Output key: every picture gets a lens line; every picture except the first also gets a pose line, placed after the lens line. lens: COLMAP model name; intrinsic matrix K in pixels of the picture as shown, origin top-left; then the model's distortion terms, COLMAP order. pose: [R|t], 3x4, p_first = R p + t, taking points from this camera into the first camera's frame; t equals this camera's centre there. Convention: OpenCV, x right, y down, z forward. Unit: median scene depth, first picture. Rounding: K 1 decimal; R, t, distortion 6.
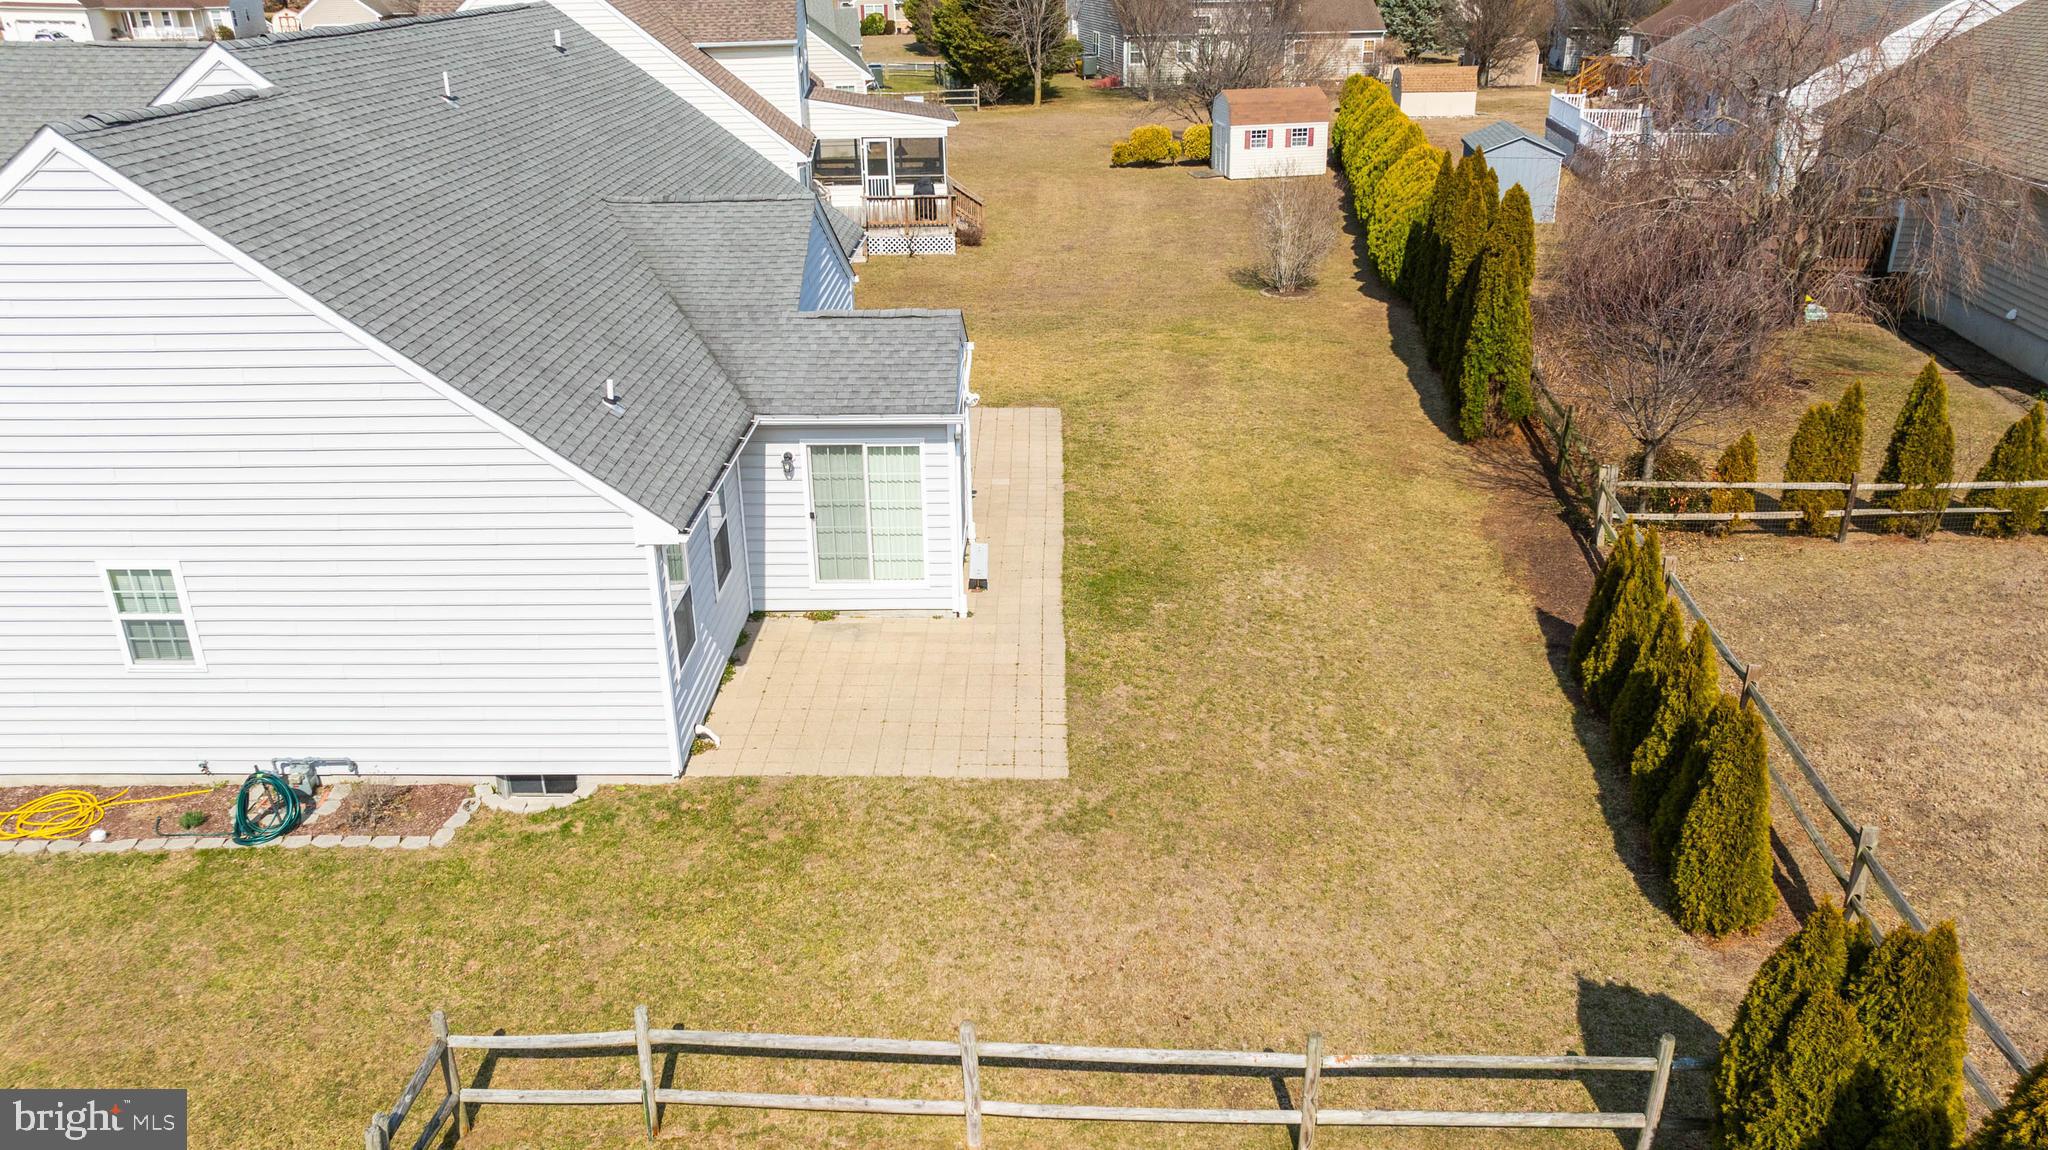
lens RADIAL K [[1472.5, 0, 1020.5], [0, 1472.5, 581.6], [0, 0, 1]] dist [-0.016782, 0.000352]
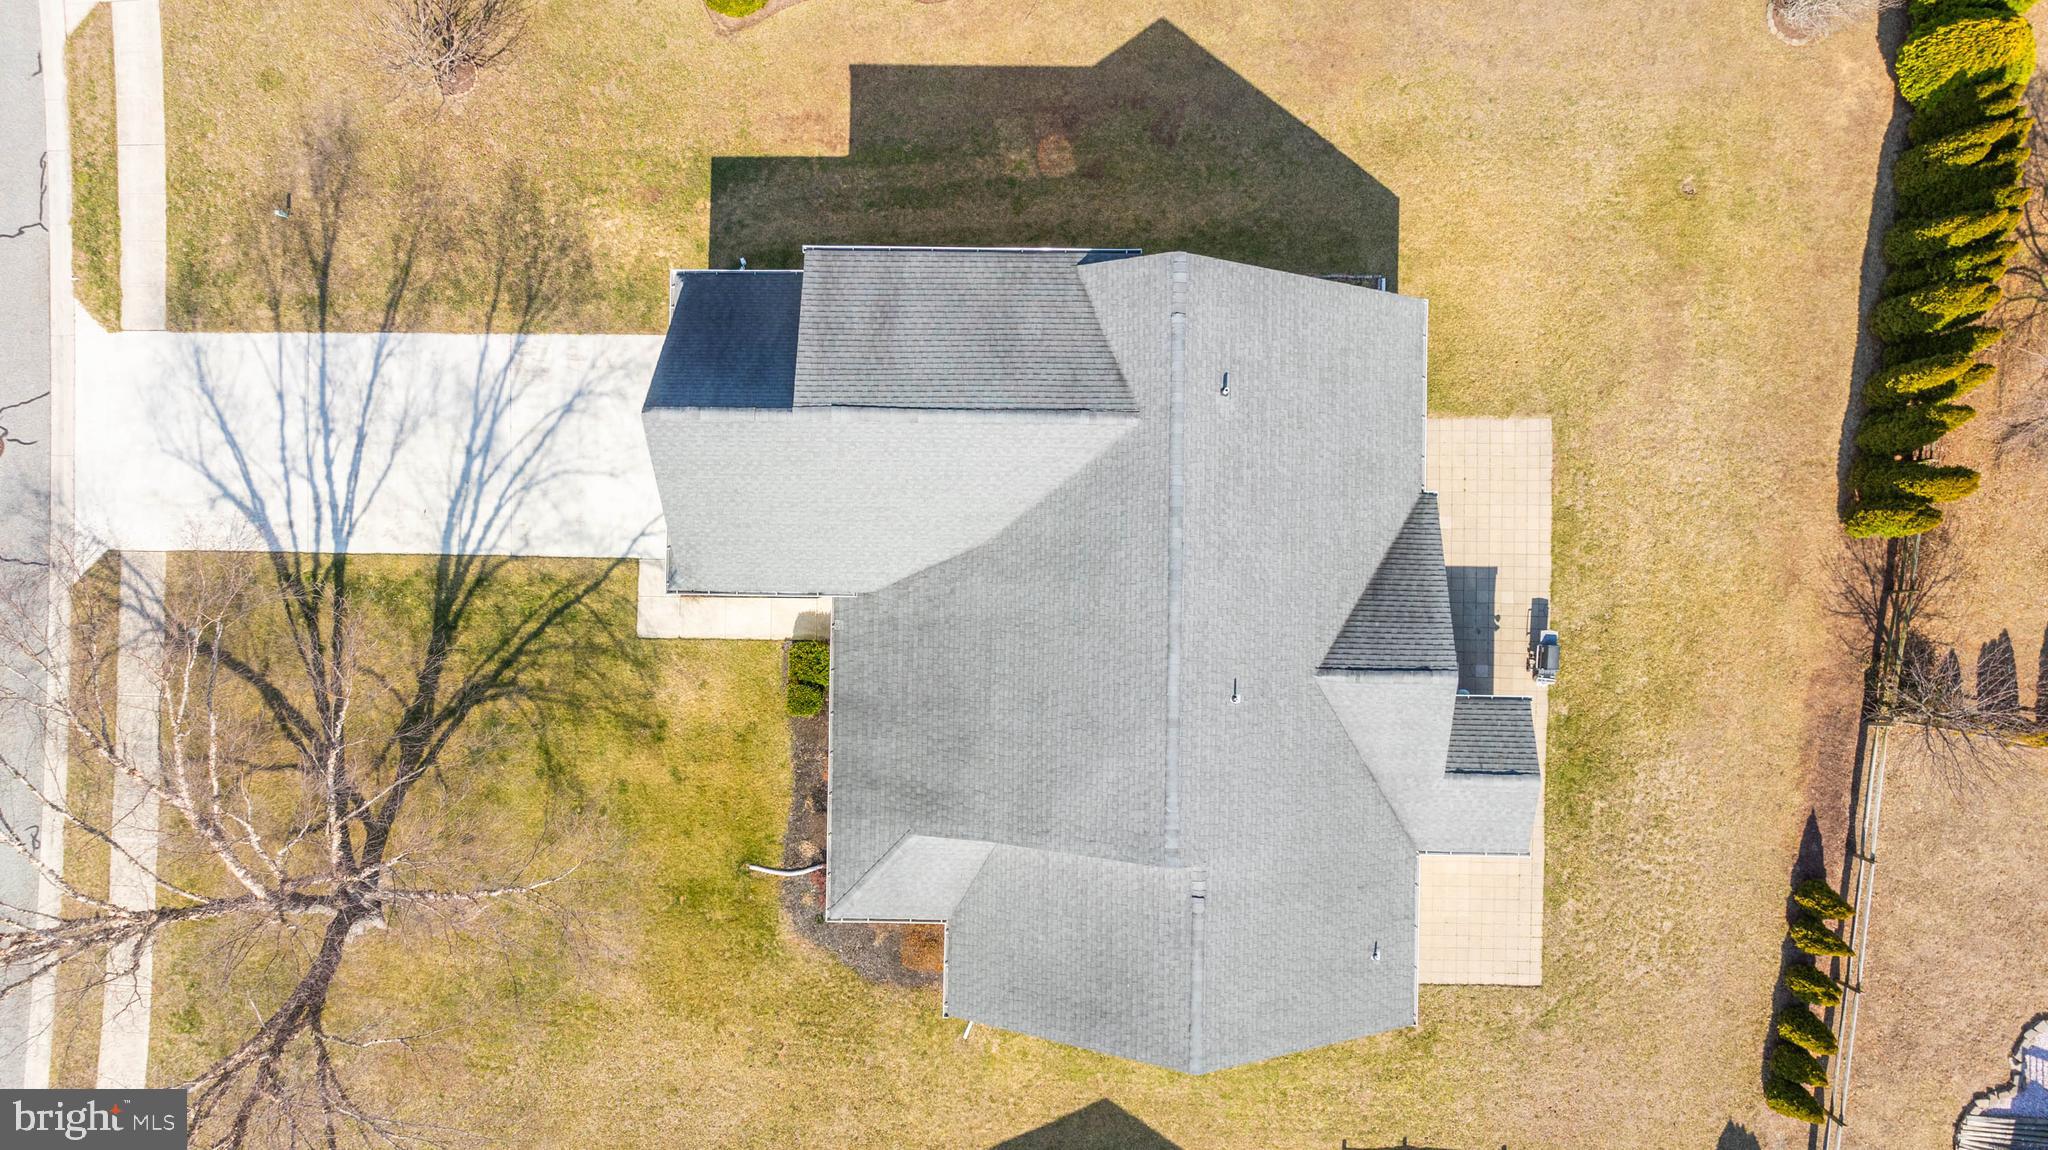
lens RADIAL K [[1524.2, 0, 1018.9], [0, 1524.2, 575.1], [0, 0, 1]] dist [-0.028301, 0.003558]
pose [[0.999929, 0.004183, -0.011113, -0.742343], [0.008411, 0.411166, 0.911522, -2.241512], [0.008382, -0.911551, 0.411102, 0.599576]]
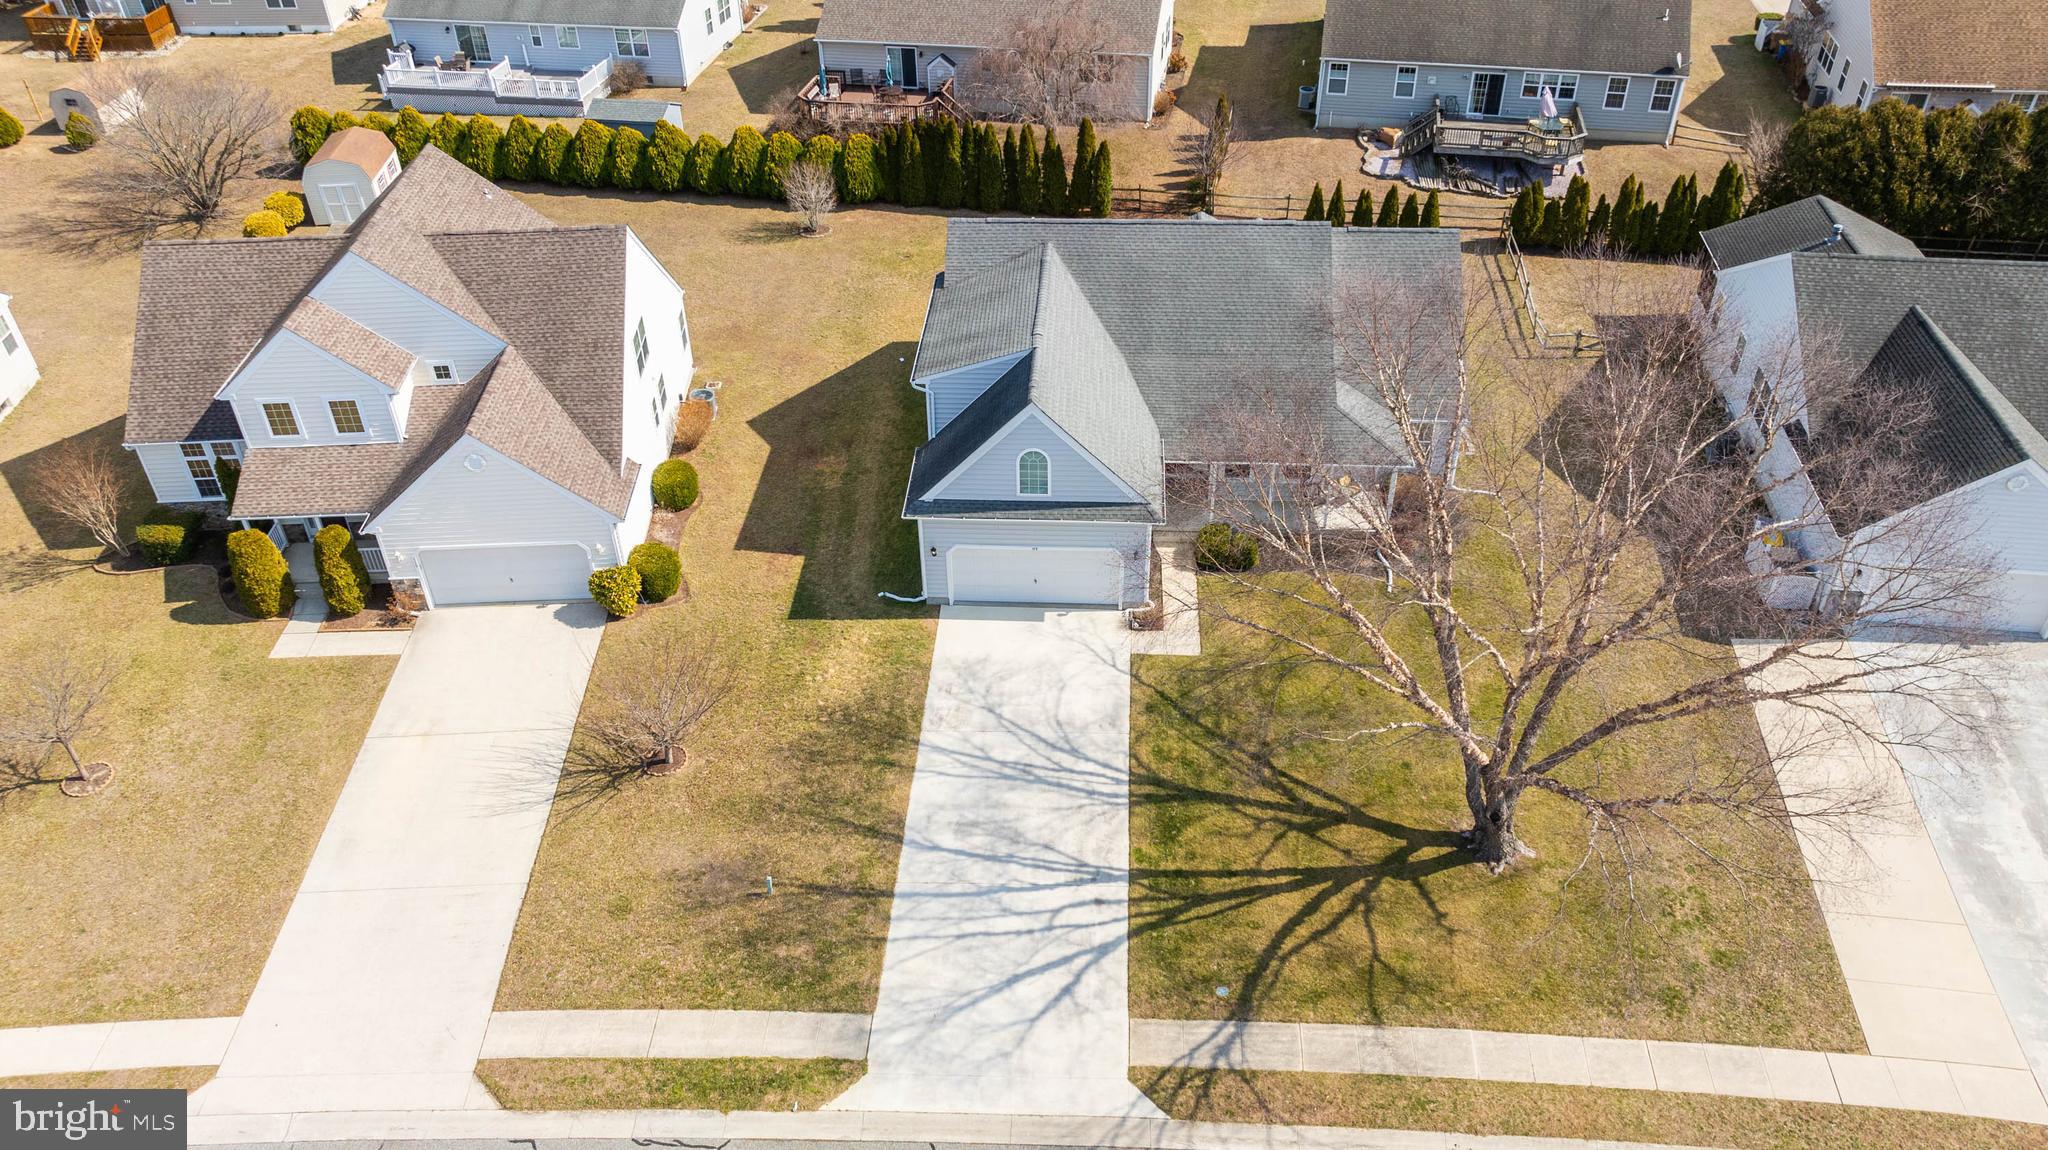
lens RADIAL K [[1524.2, 0, 1018.9], [0, 1524.2, 575.1], [0, 0, 1]] dist [-0.028301, 0.003558]
pose [[0.043668, -0.570340, 0.820247, -3.476451], [0.415138, 0.757150, 0.504366, -1.644553], [-0.908710, 0.318491, 0.269833, 1.002393]]
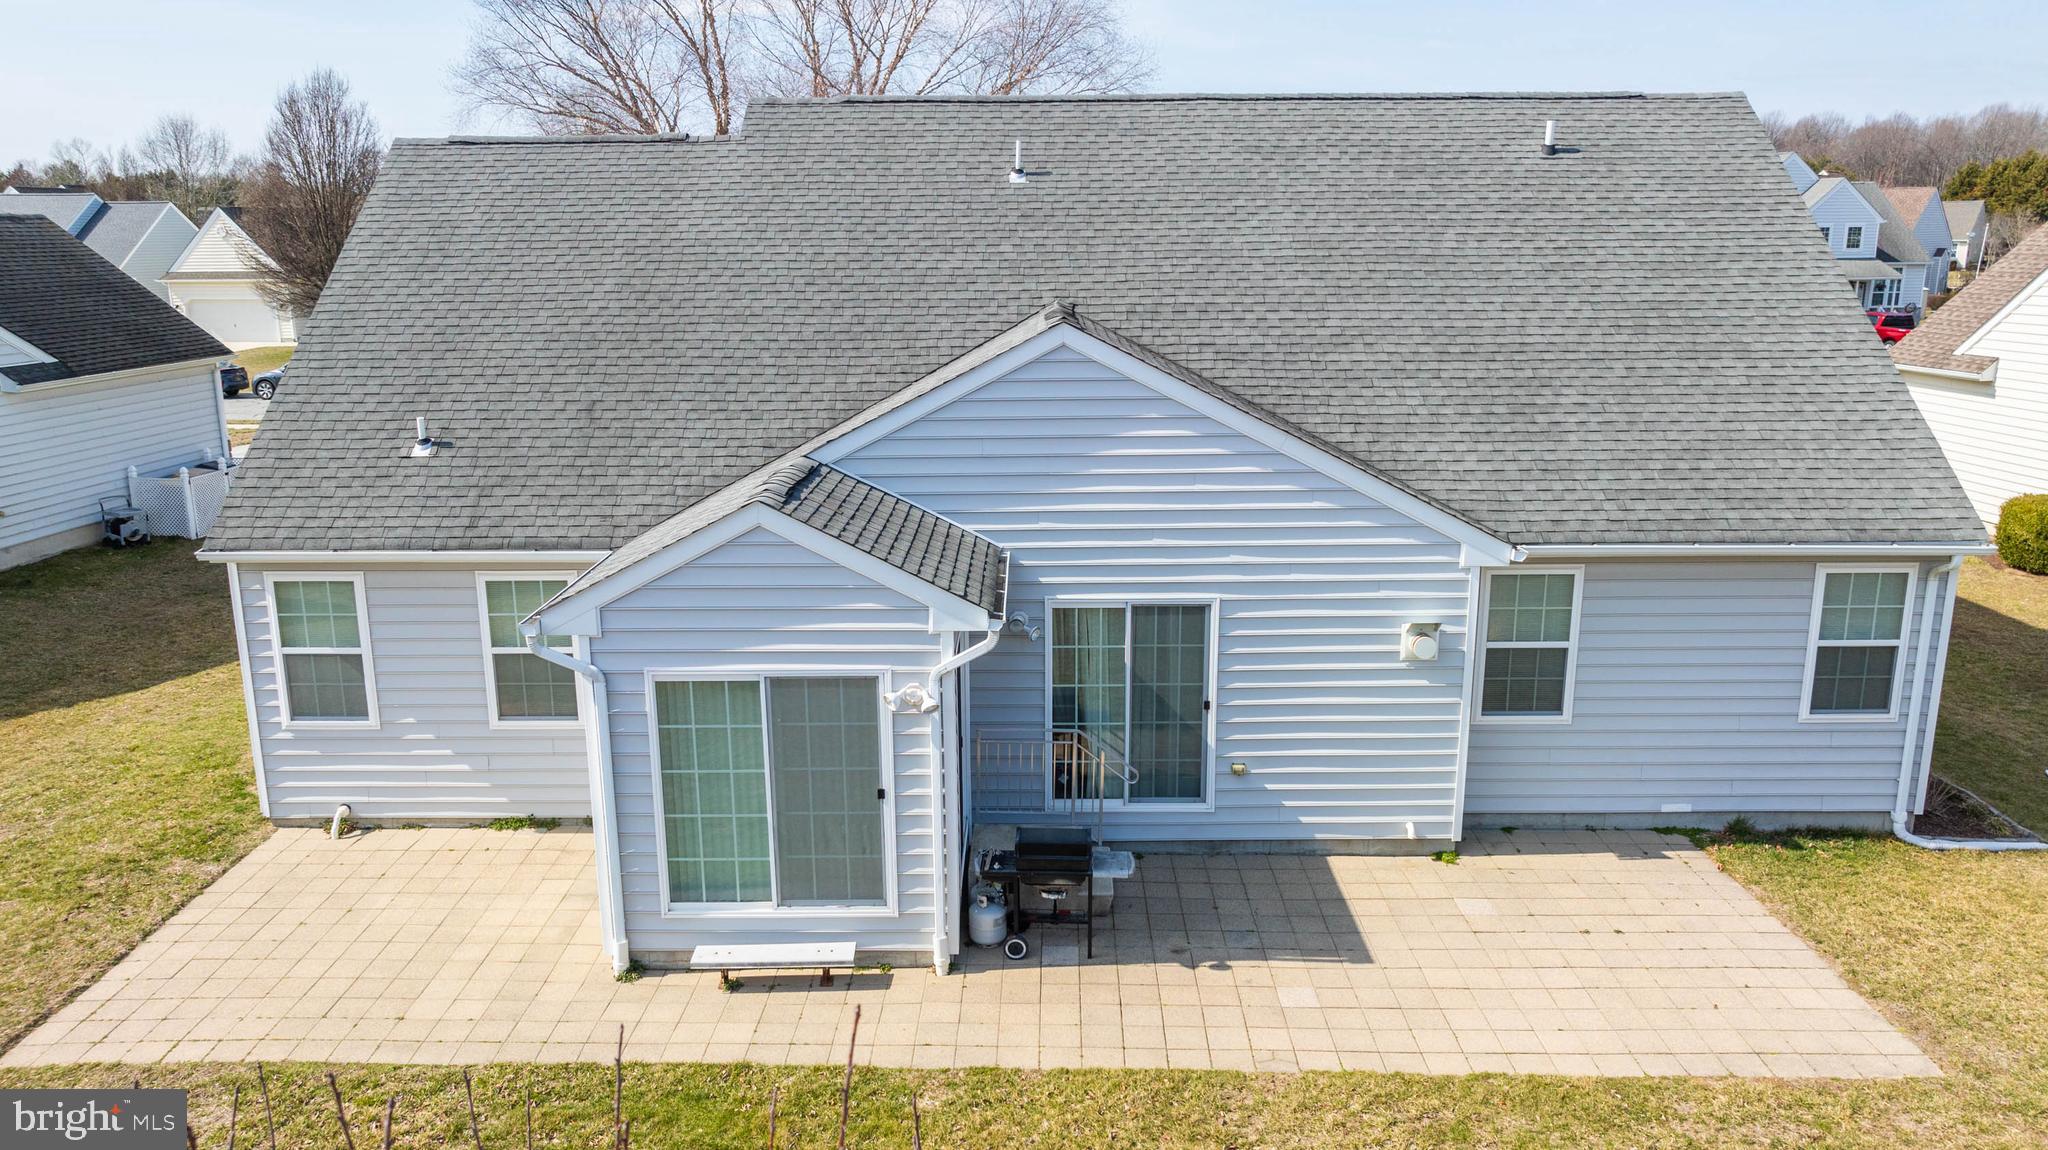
lens RADIAL K [[1472.5, 0, 1020.5], [0, 1472.5, 581.6], [0, 0, 1]] dist [-0.016782, 0.000352]
pose [[0.005360, 0.245658, -0.969342, 0.614130], [-0.394396, 0.891297, 0.223698, -0.386908], [0.918925, 0.381106, 0.101664, 1.260028]]
